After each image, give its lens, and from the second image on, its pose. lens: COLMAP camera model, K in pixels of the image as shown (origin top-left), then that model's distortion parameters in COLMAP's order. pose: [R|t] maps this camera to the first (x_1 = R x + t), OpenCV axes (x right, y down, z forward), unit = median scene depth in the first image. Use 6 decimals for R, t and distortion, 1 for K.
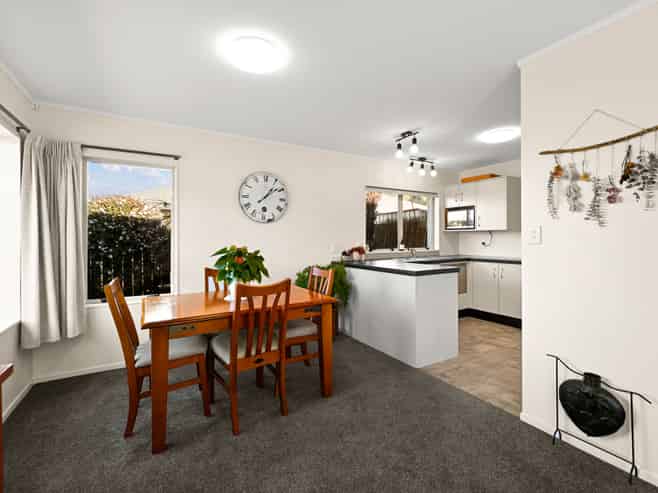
lens RADIAL K [[320.9, 0, 329.0], [0, 320.9, 246.5], [0, 0, 1]] dist [0.000275, -0.000119]
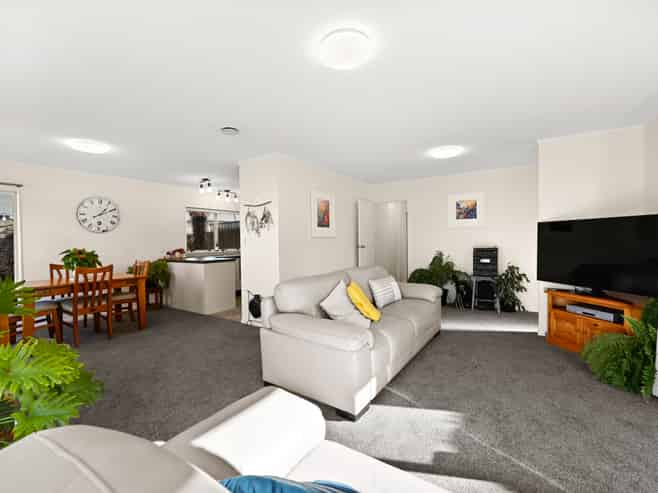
lens RADIAL K [[293.4, 0, 329.0], [0, 293.4, 246.5], [0, 0, 1]] dist [0.001029, -0.000449]
pose [[0.899219, -0.017565, 0.437147, 0.146046], [0.022724, 0.999720, -0.006574, 0.019508], [-0.436909, 0.015845, 0.899366, -0.625987]]
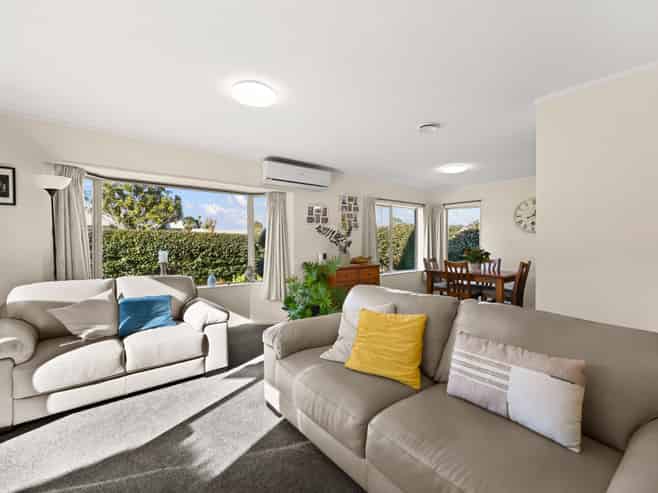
lens RADIAL K [[293.4, 0, 329.0], [0, 293.4, 246.5], [0, 0, 1]] dist [0.001029, -0.000449]
pose [[0.152487, 0.016542, -0.988167, 1.017504], [-0.025267, 0.999598, 0.012834, -0.001852], [0.987982, 0.023011, 0.152843, -0.141617]]
